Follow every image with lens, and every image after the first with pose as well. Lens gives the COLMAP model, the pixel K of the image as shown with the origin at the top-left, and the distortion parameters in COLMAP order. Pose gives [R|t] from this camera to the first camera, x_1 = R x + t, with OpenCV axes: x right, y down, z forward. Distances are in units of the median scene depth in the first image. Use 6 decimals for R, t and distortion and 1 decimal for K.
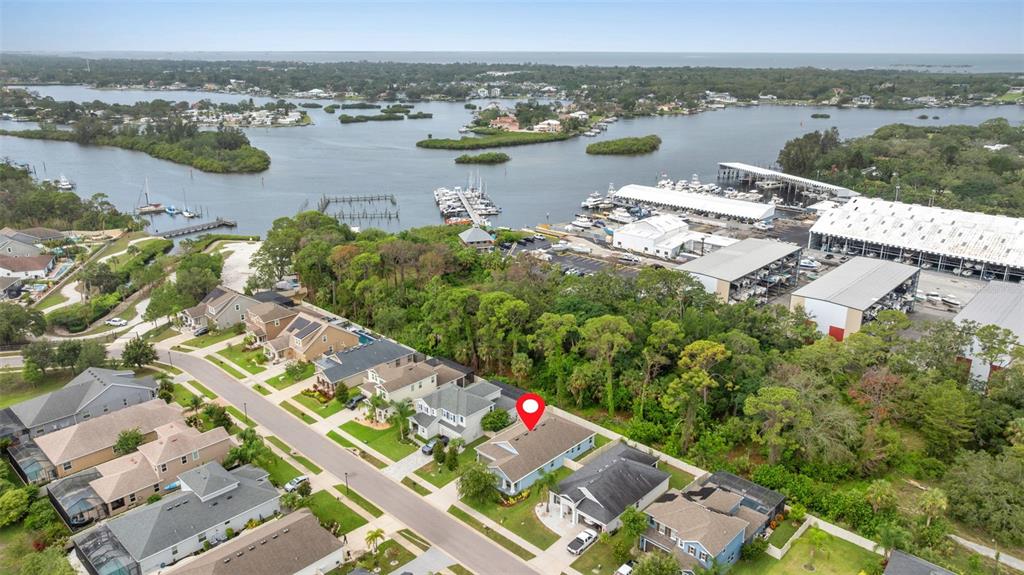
lens RADIAL K [[719.2, 0, 512.0], [0, 719.2, 287.5], [0, 0, 1]] dist [-0.005451, -0.001310]
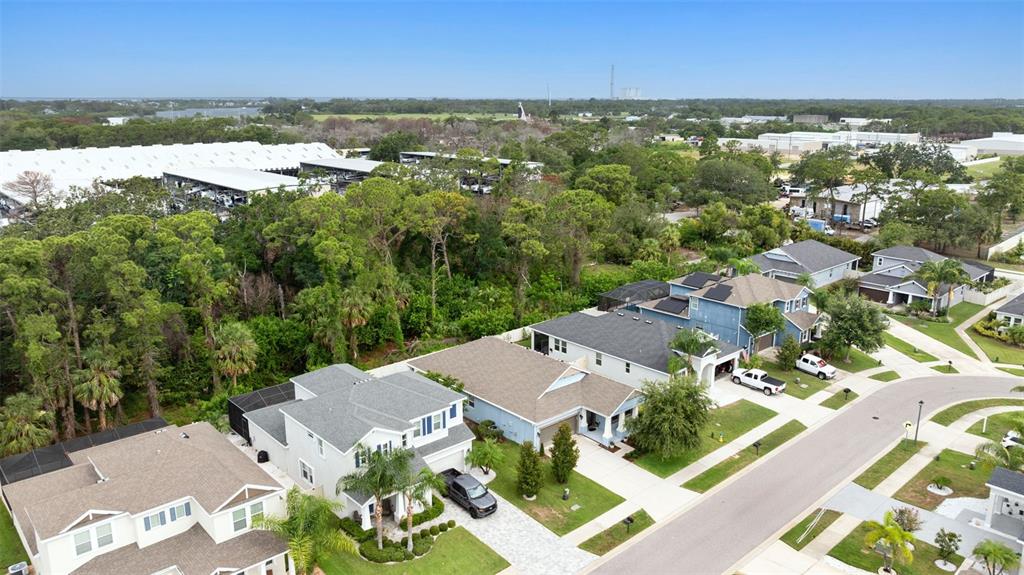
lens RADIAL K [[719.2, 0, 512.0], [0, 719.2, 287.5], [0, 0, 1]] dist [-0.005451, -0.001310]
pose [[0.075212, -0.246877, 0.966124, -0.414527], [0.308087, 0.927219, 0.212951, 0.027667], [-0.948381, 0.281633, 0.145797, 0.776000]]
